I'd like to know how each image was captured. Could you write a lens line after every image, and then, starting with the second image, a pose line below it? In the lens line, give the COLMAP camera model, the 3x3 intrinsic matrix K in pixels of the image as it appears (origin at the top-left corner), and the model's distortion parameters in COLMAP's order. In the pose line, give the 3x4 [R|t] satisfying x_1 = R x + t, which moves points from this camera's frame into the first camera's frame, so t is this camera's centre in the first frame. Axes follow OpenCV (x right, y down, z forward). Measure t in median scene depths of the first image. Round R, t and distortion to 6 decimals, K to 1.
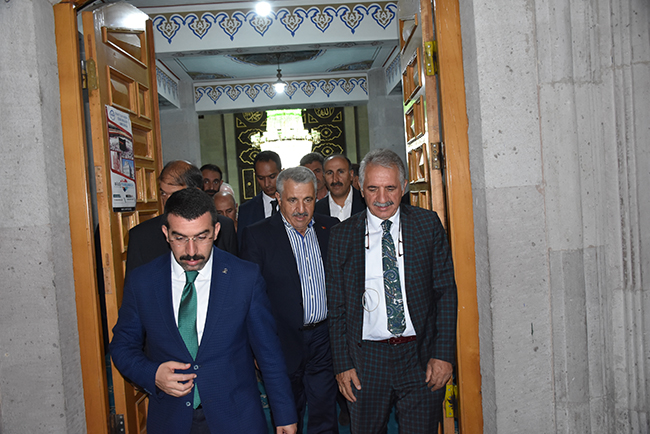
lens RADIAL K [[615.8, 0, 325.0], [0, 615.8, 217.0], [0, 0, 1]] dist [-0.002190, -0.000626]
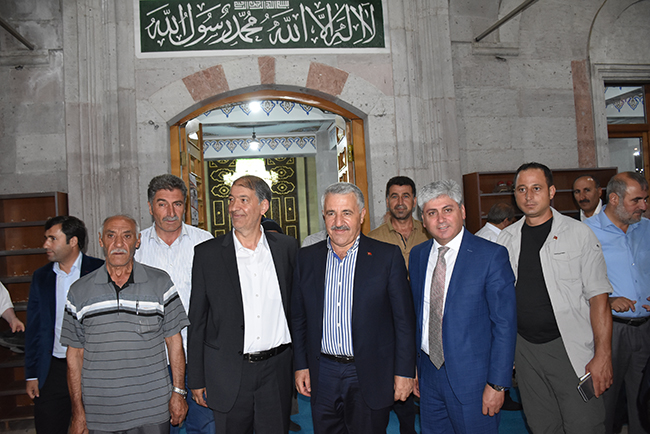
lens RADIAL K [[508.3, 0, 325.0], [0, 508.3, 217.0], [0, 0, 1]] dist [0.000085, -0.000022]
pose [[0.995766, 0.013223, 0.090967, -0.011569], [-0.008866, 0.998802, -0.048133, 0.006403], [-0.091495, 0.047122, 0.994690, -0.120991]]
